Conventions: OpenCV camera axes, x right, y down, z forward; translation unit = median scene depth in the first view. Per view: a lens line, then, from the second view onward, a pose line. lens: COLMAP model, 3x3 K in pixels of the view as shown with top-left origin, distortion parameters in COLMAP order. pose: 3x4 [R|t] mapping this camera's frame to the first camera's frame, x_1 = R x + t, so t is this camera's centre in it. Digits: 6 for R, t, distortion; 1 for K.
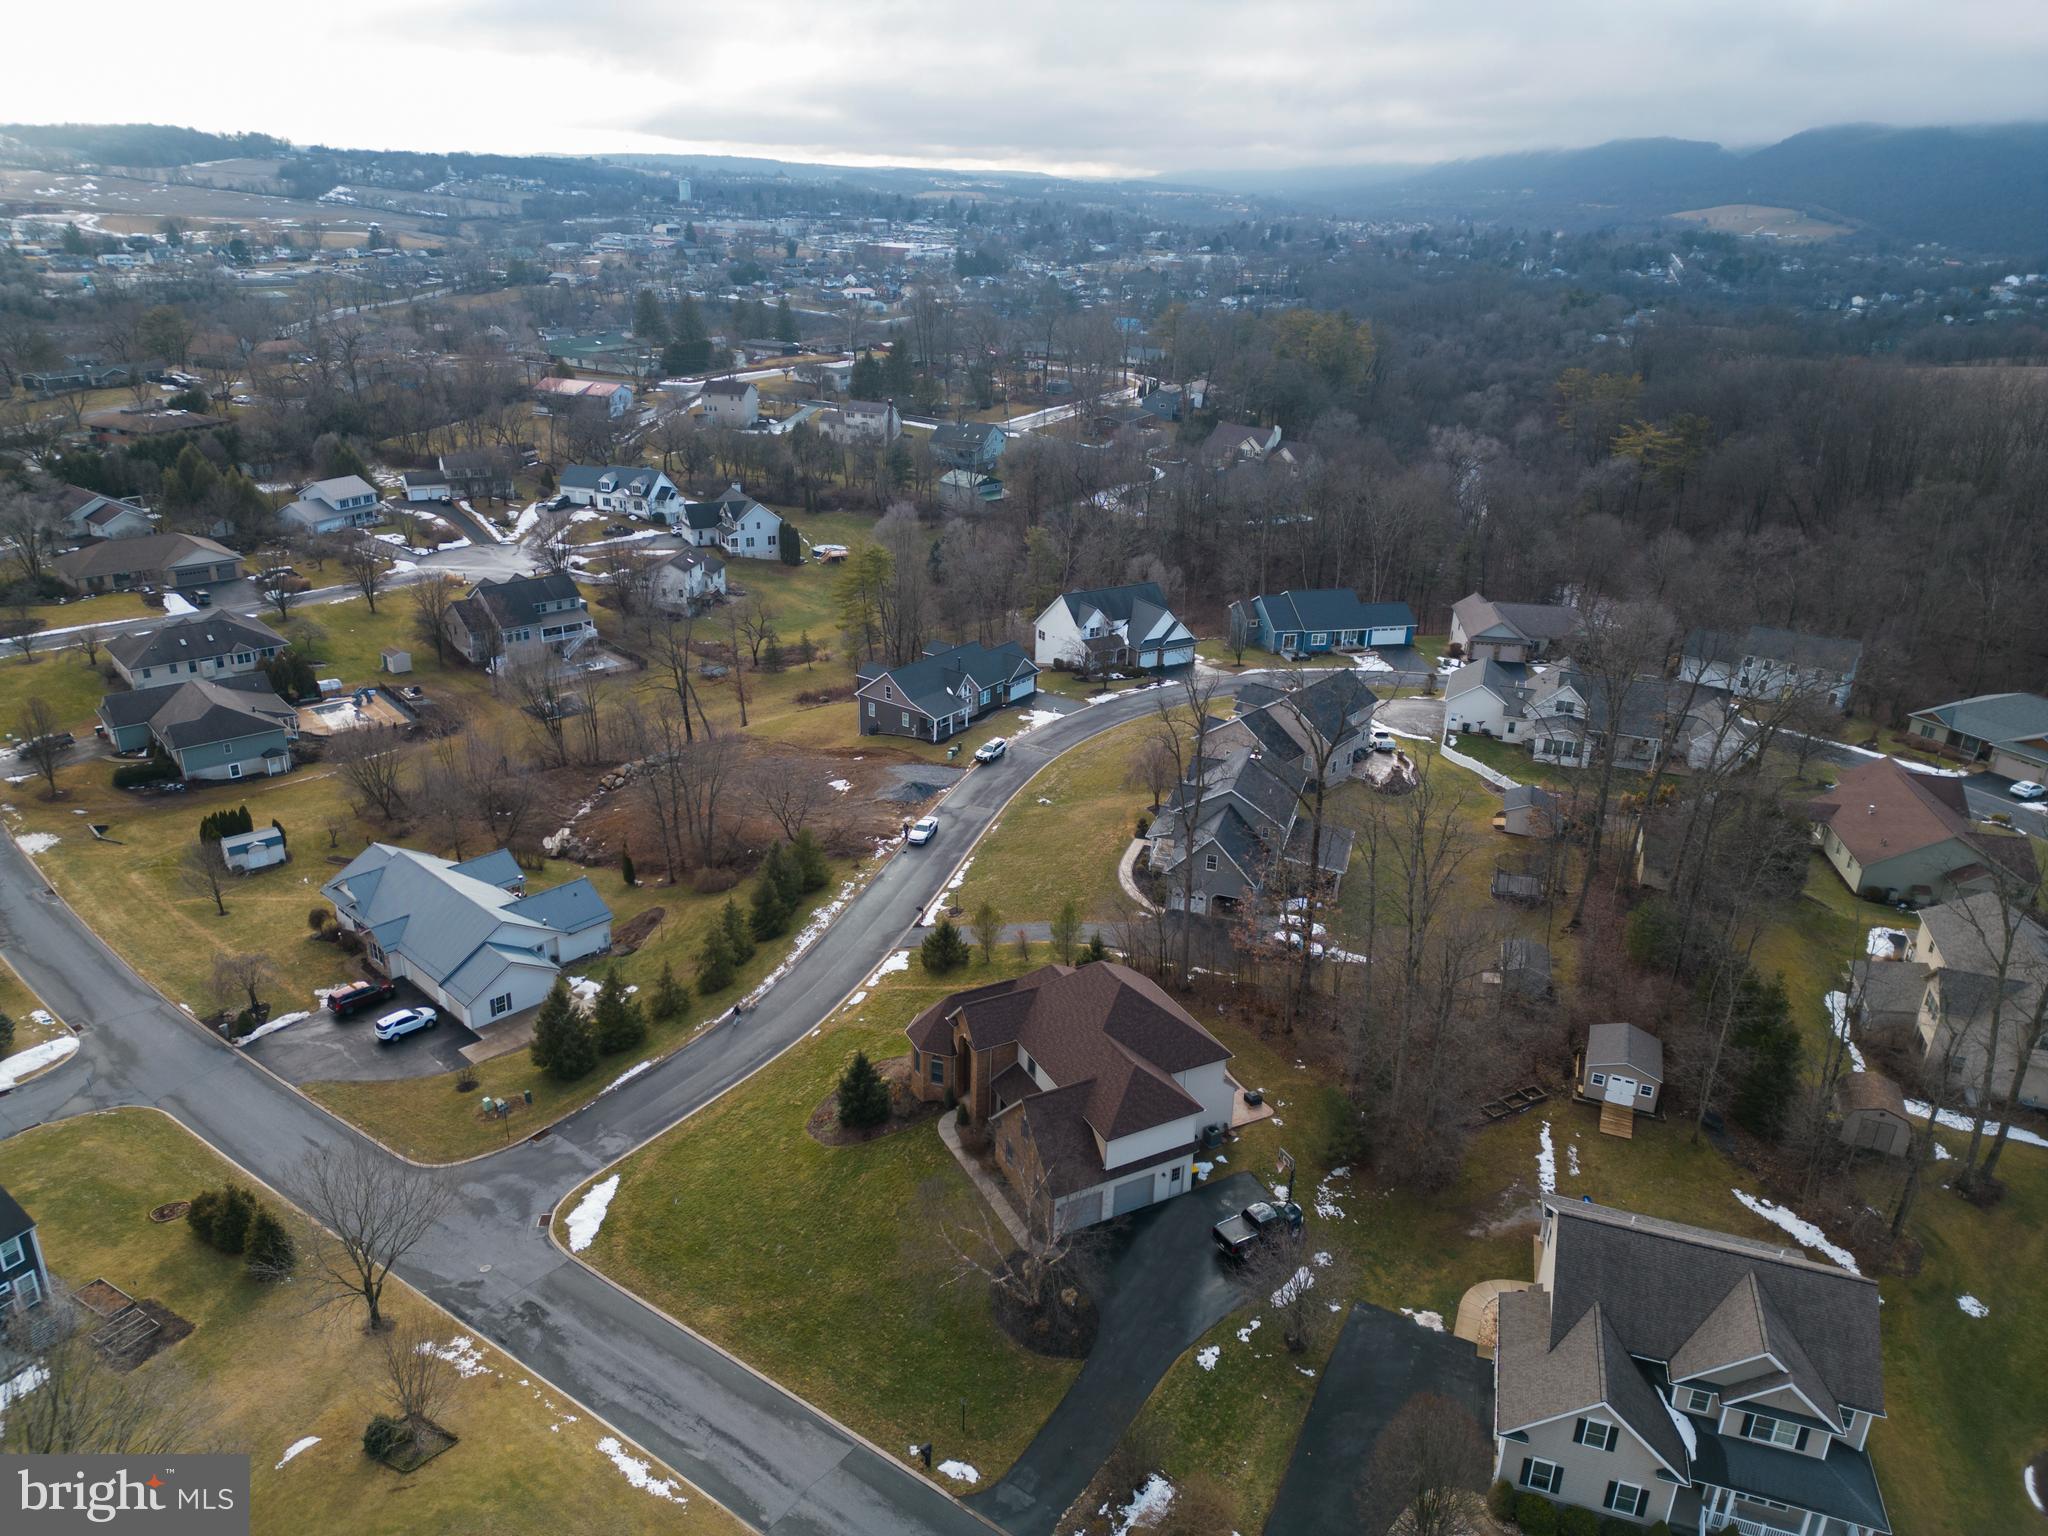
lens RADIAL K [[1415.6, 0, 1028.2], [0, 1415.6, 758.0], [0, 0, 1]] dist [0.097221, -0.096794]
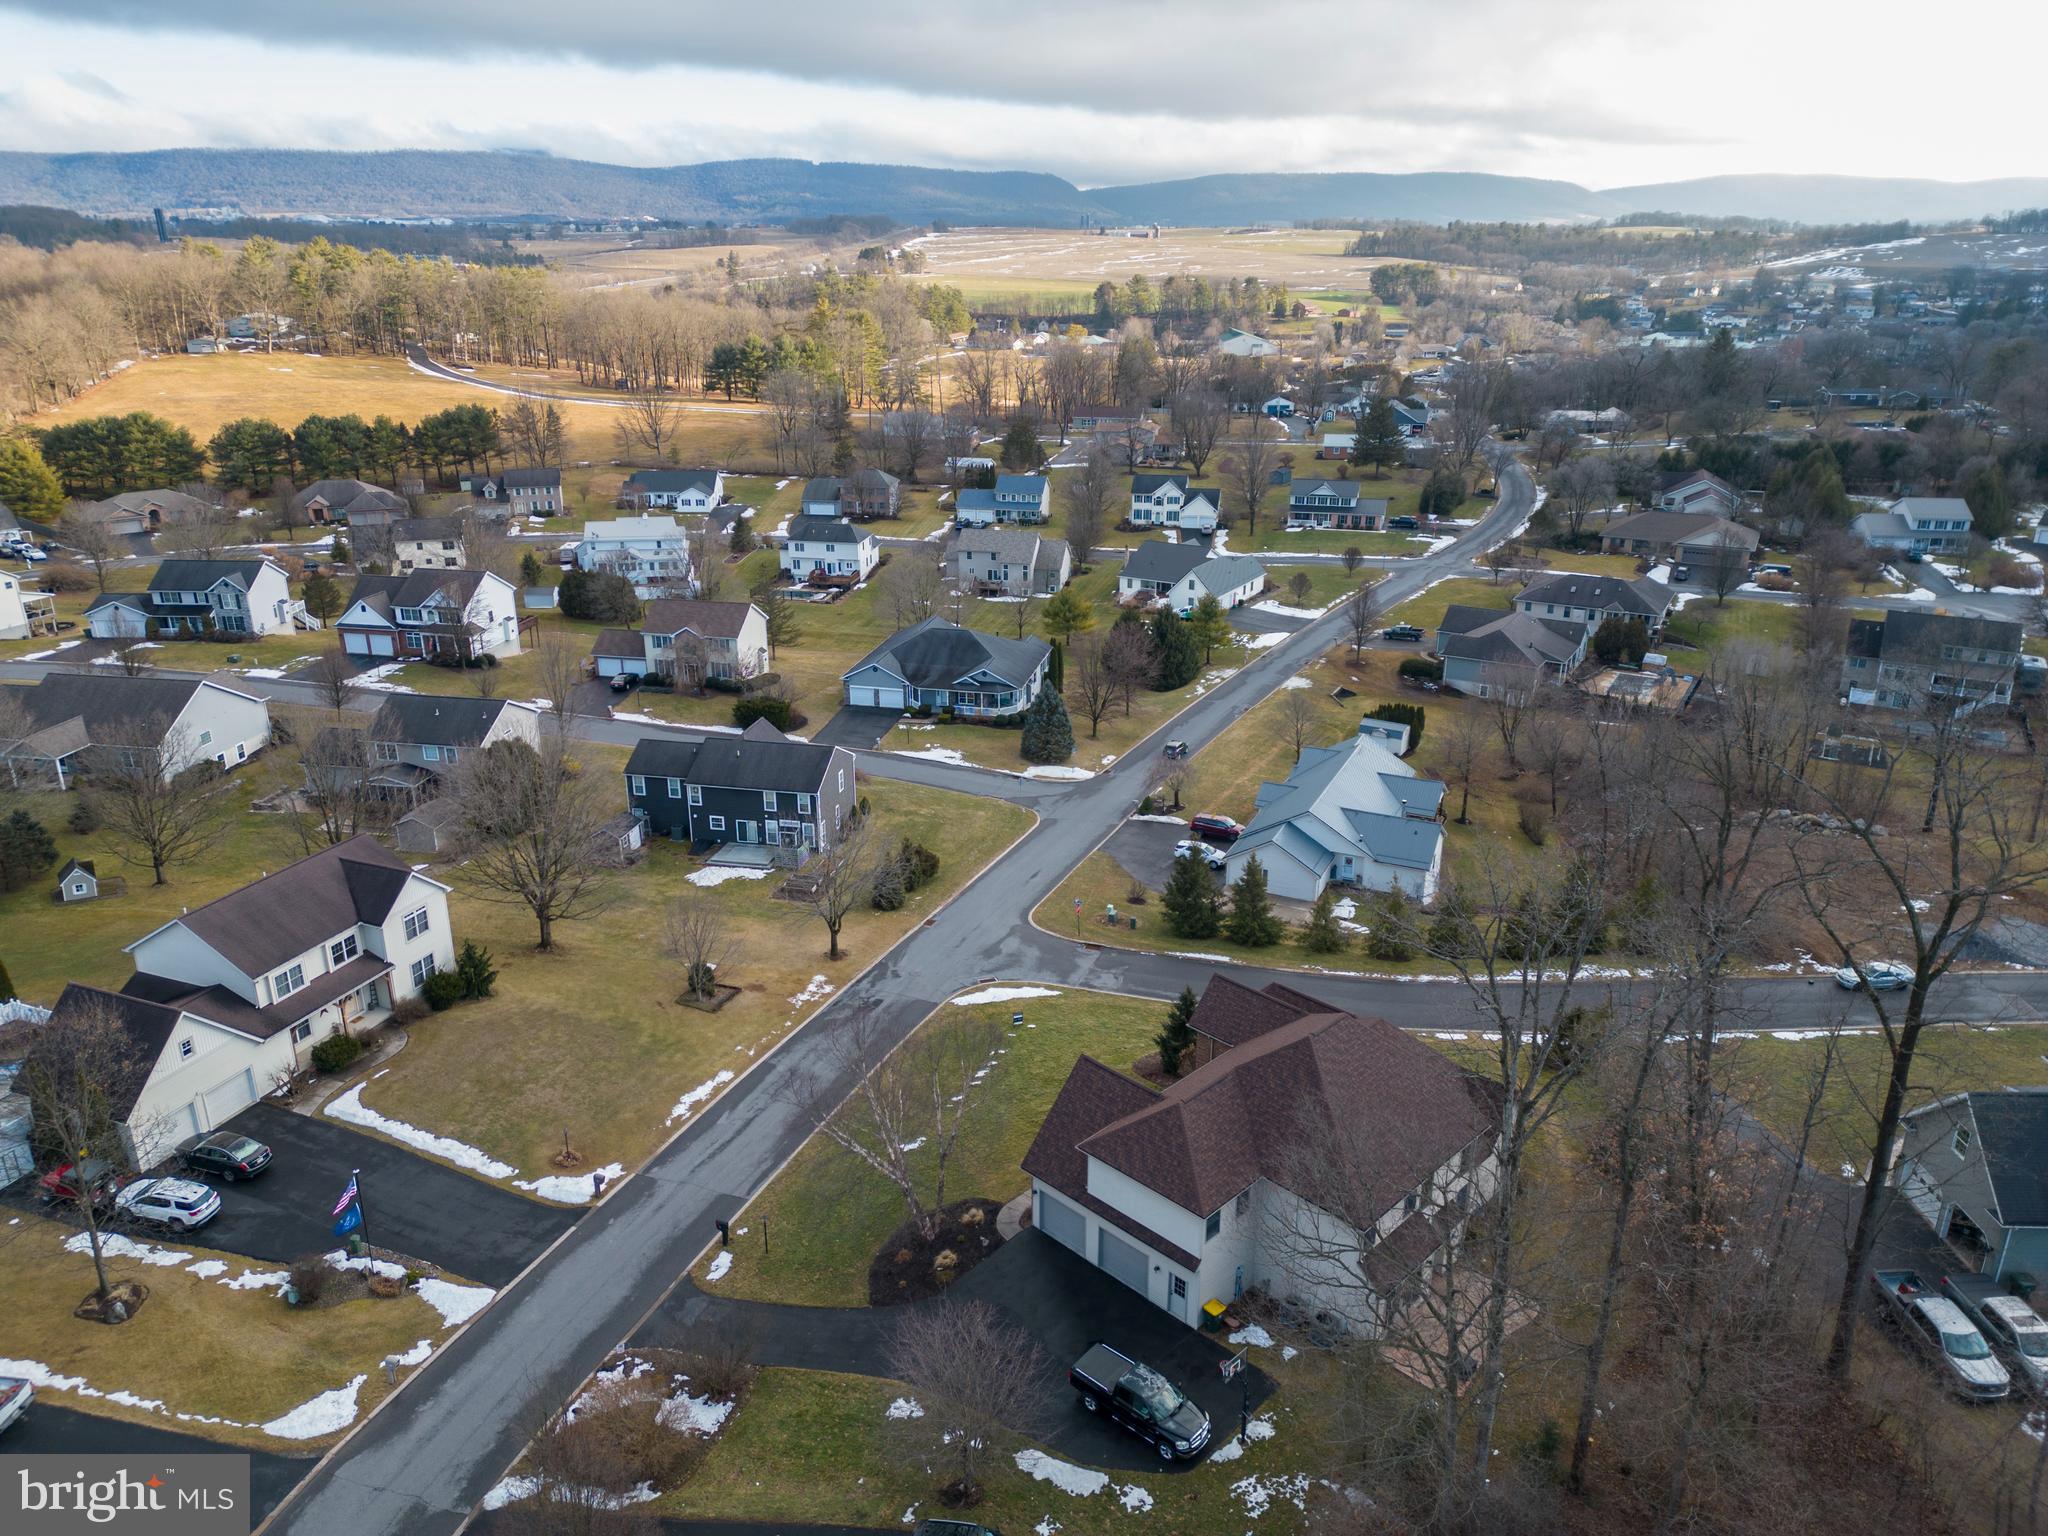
lens RADIAL K [[1420.3, 0, 1029.3], [0, 1420.3, 748.7], [0, 0, 1]] dist [0.103249, -0.116098]
pose [[0.309476, 0.293118, -0.904603, 0.641664], [-0.348431, 0.920097, 0.178935, -0.049065], [0.884771, 0.259815, 0.386879, 0.600871]]
